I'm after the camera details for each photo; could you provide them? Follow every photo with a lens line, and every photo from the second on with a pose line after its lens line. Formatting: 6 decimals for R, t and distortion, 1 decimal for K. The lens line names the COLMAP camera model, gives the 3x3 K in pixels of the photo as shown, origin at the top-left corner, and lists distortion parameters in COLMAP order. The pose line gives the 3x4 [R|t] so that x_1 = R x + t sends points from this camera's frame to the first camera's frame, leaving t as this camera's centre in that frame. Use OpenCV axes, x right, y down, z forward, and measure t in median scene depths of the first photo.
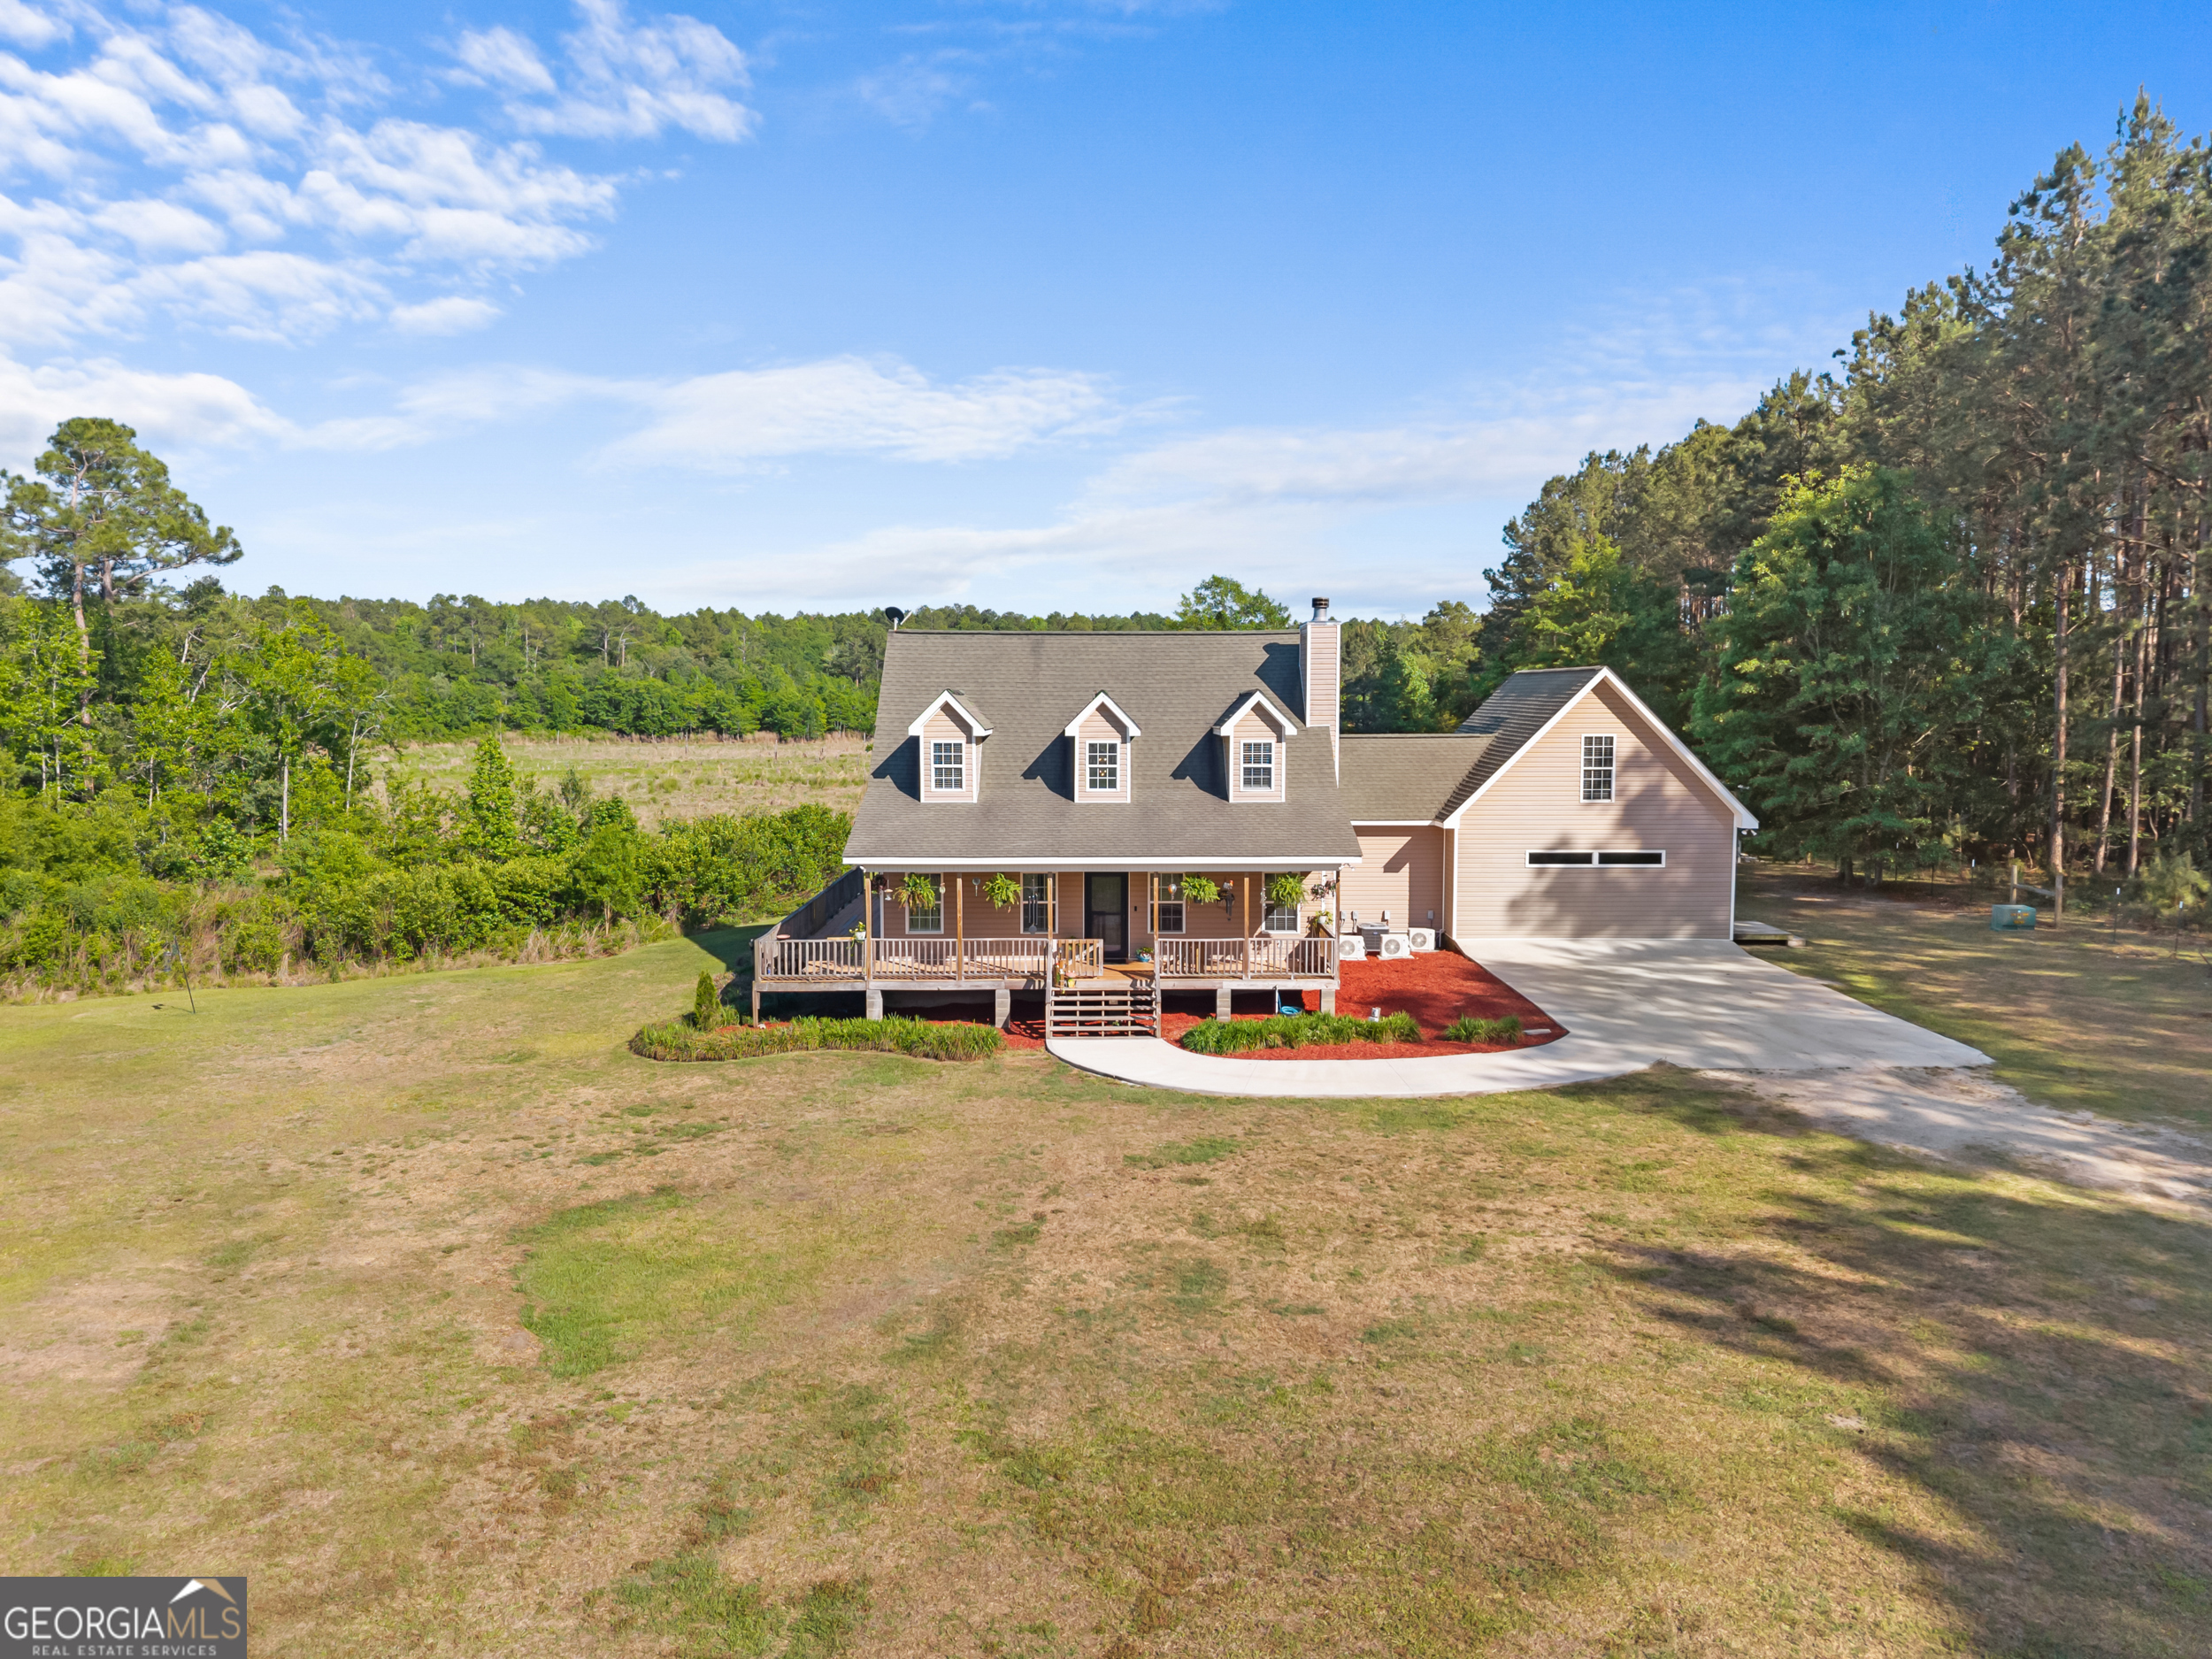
lens RADIAL K [[1489.4, 0, 1106.0], [0, 1489.4, 829.5], [0, 0, 1]] dist [0.032075, -0.032374]
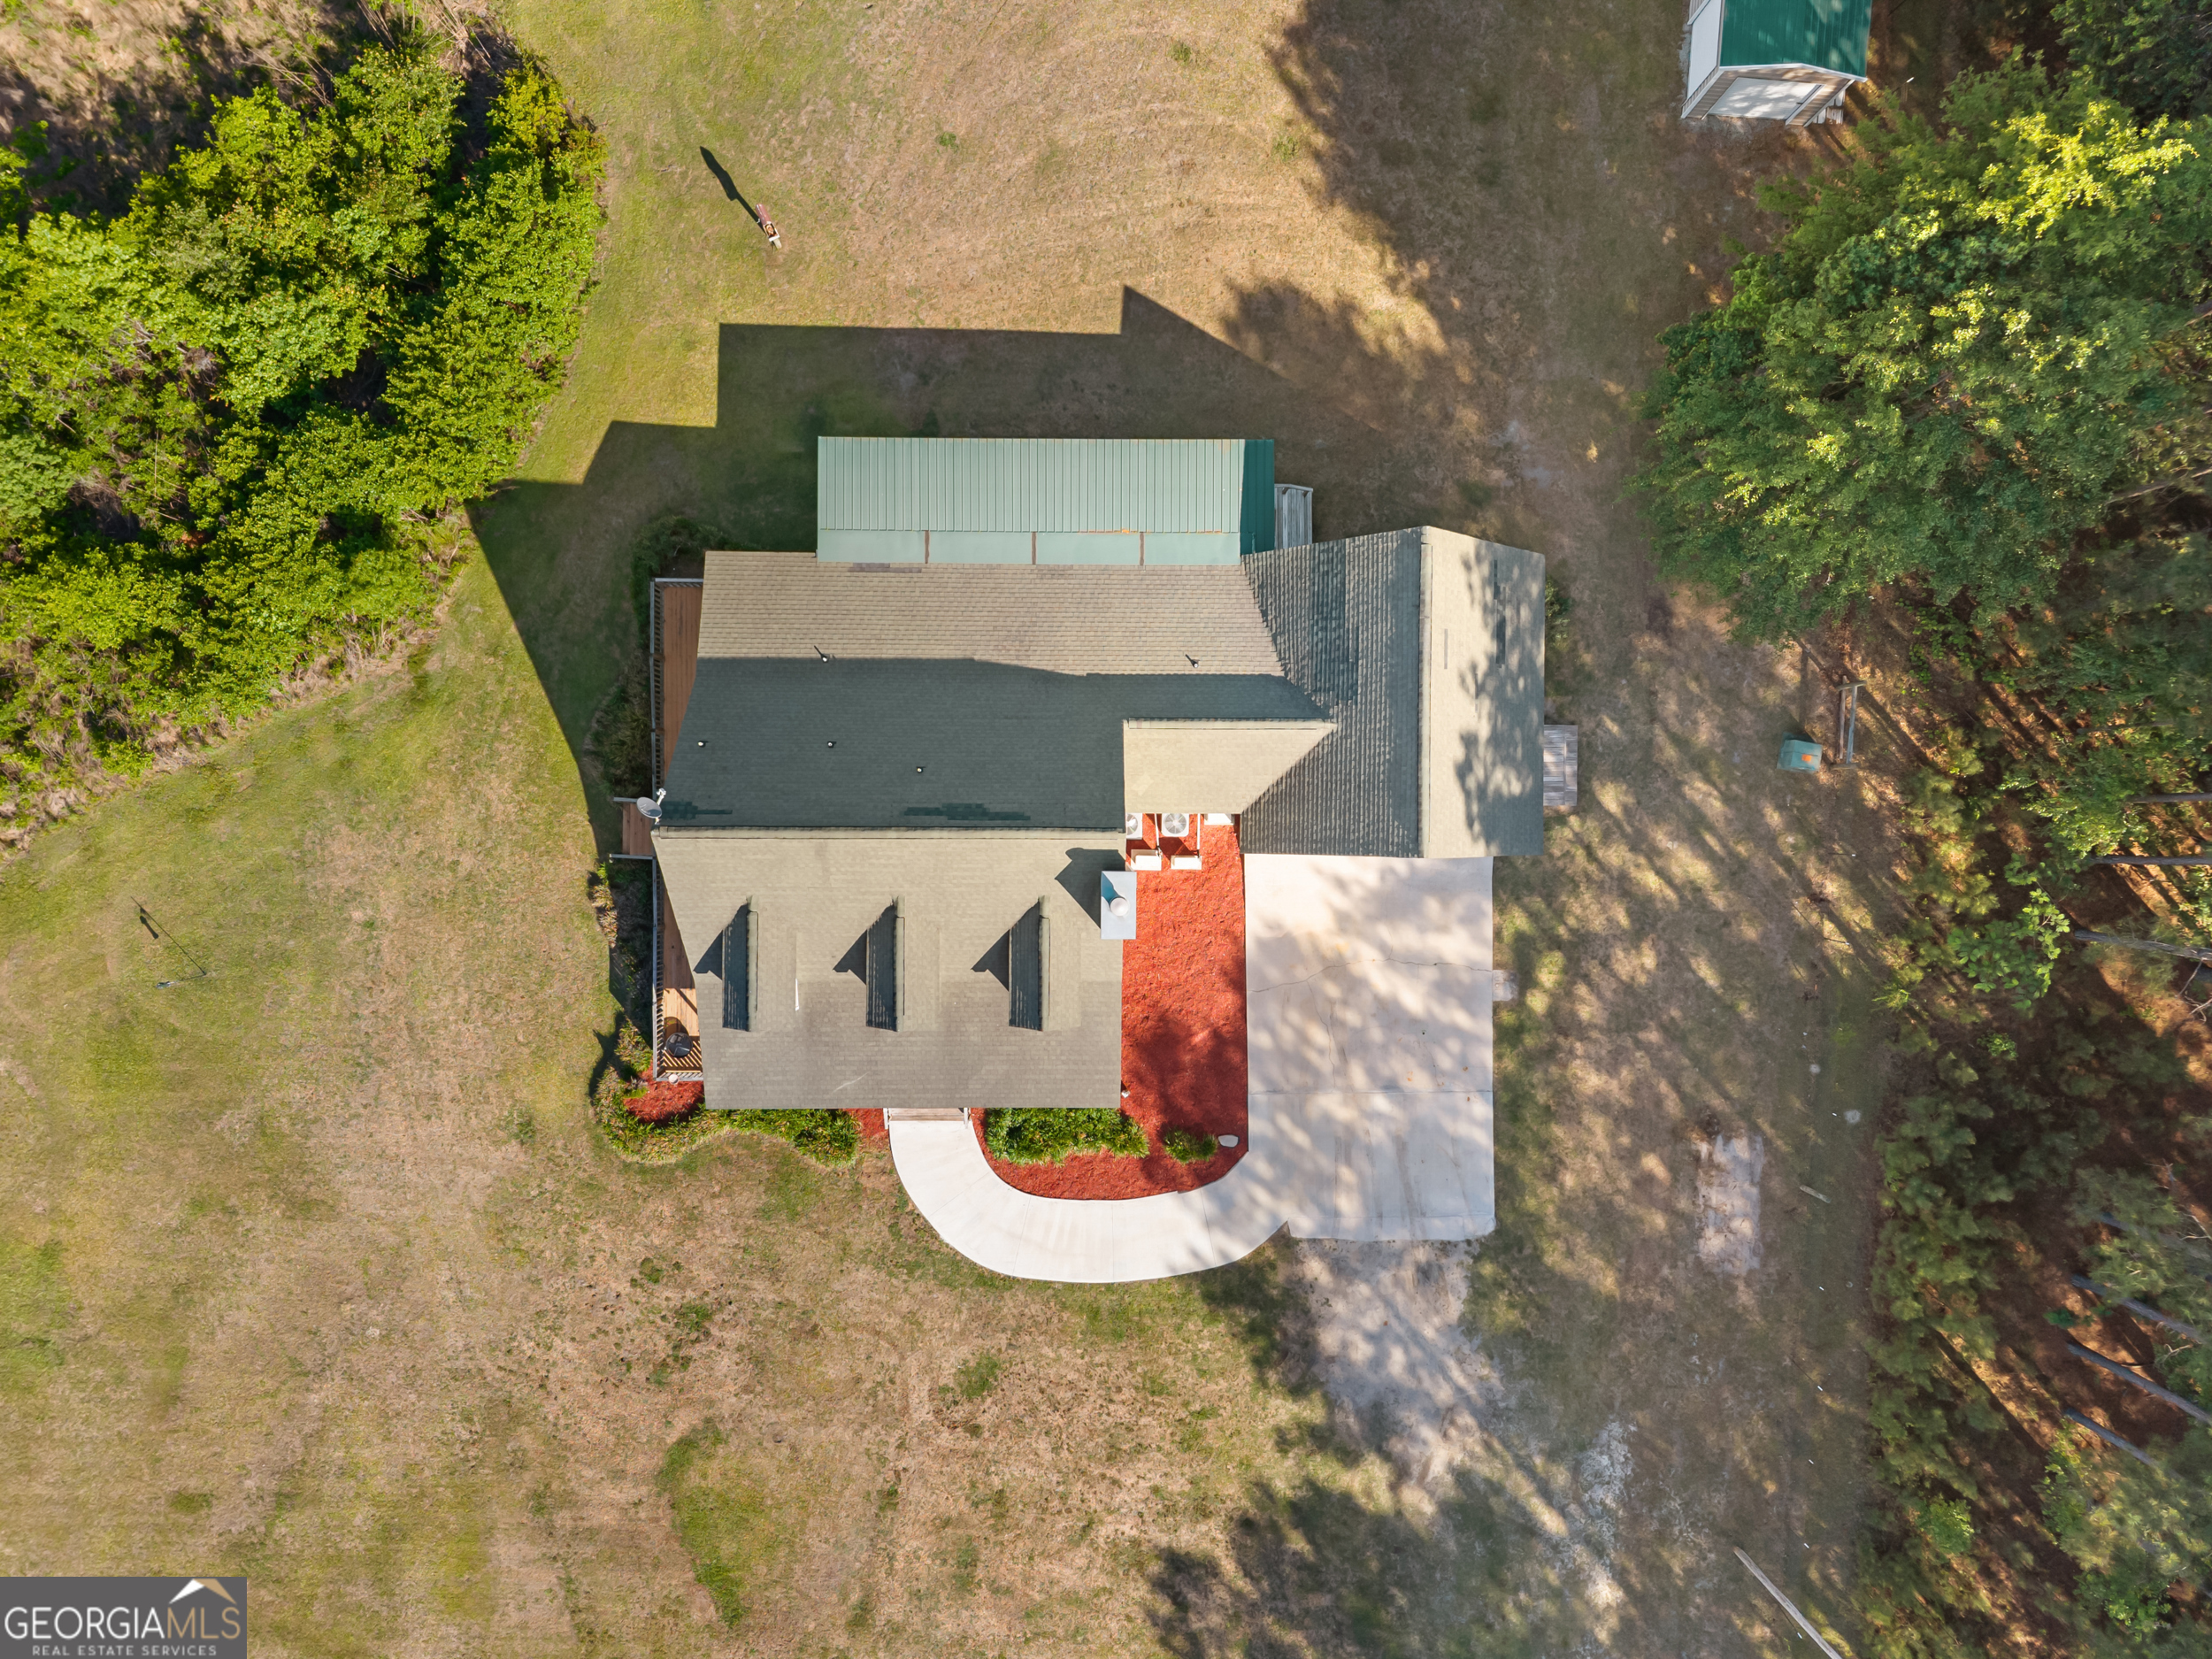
lens RADIAL K [[1489.4, 0, 1106.0], [0, 1489.4, 829.5], [0, 0, 1]] dist [0.032075, -0.032374]
pose [[0.999918, 0.006962, 0.010752, 0.141391], [-0.011332, 0.089364, 0.995935, -1.235611], [0.005973, -0.995975, 0.089436, 1.090156]]
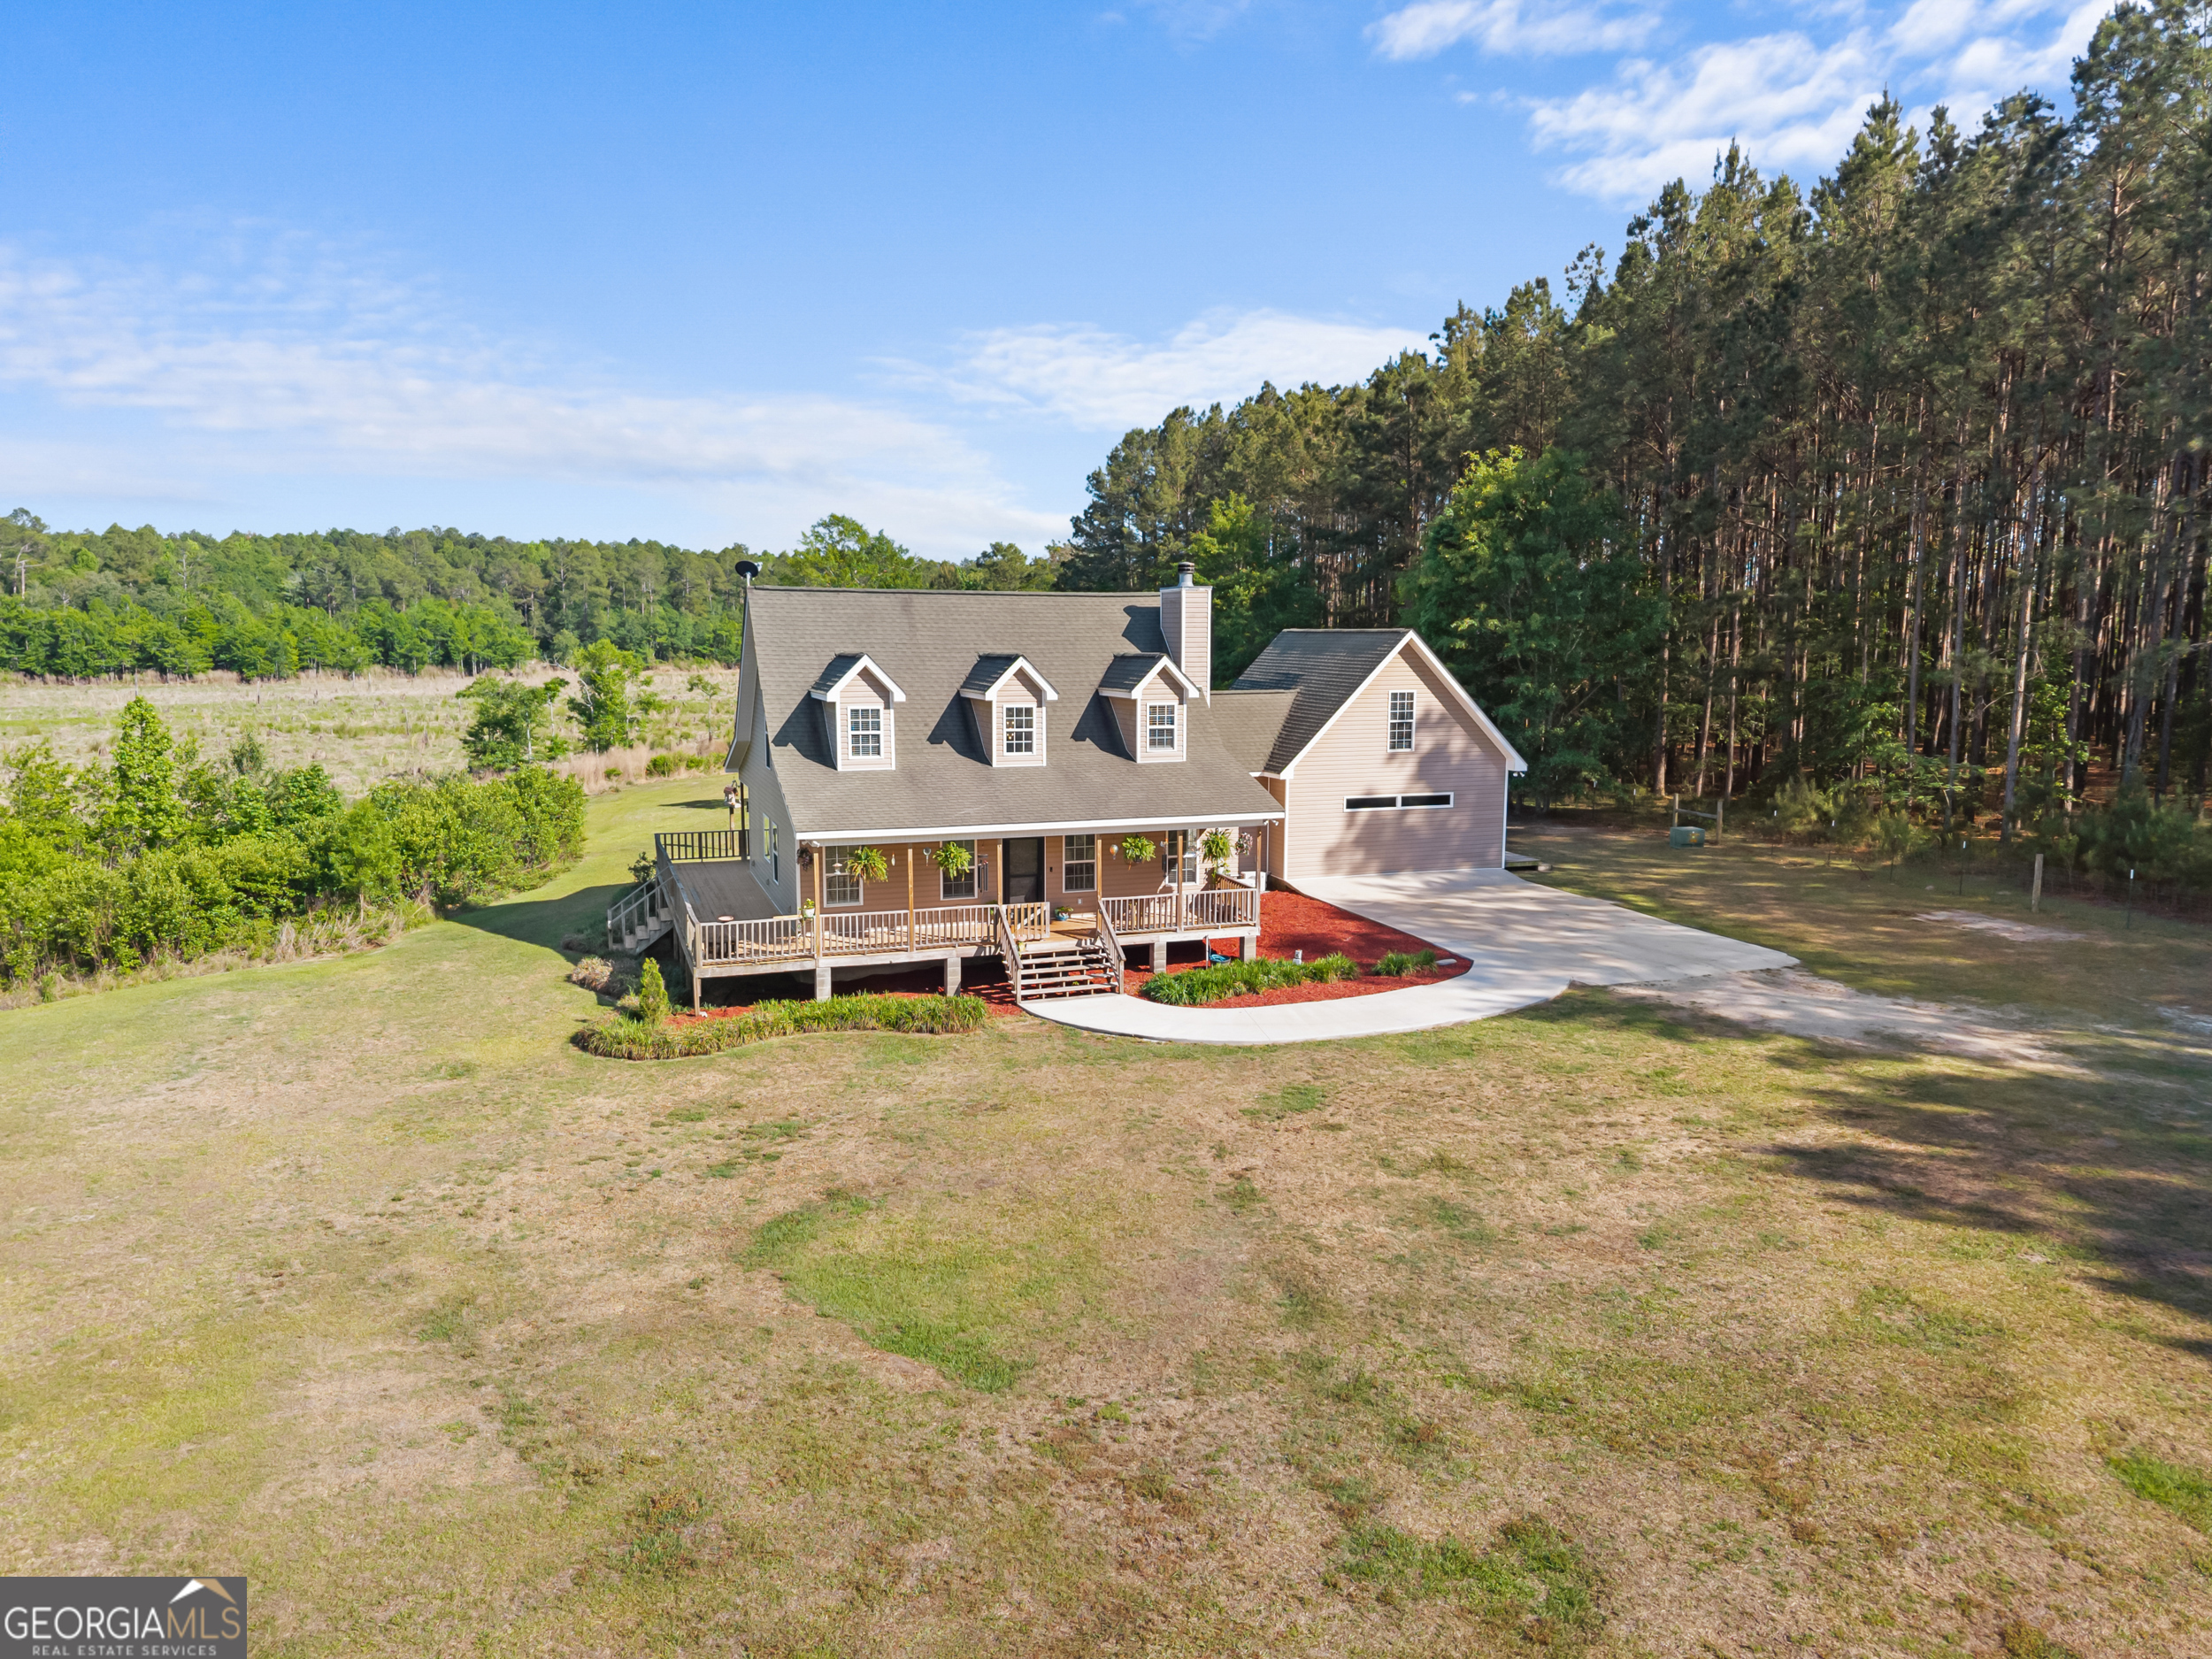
lens RADIAL K [[1483.3, 0, 1106.0], [0, 1483.3, 829.5], [0, 0, 1]] dist [0.041764, -0.049489]
pose [[0.943051, -0.040860, 0.330129, -0.295828], [0.025956, 0.998440, 0.049432, -0.024681], [-0.331634, -0.038048, 0.942640, 0.031884]]
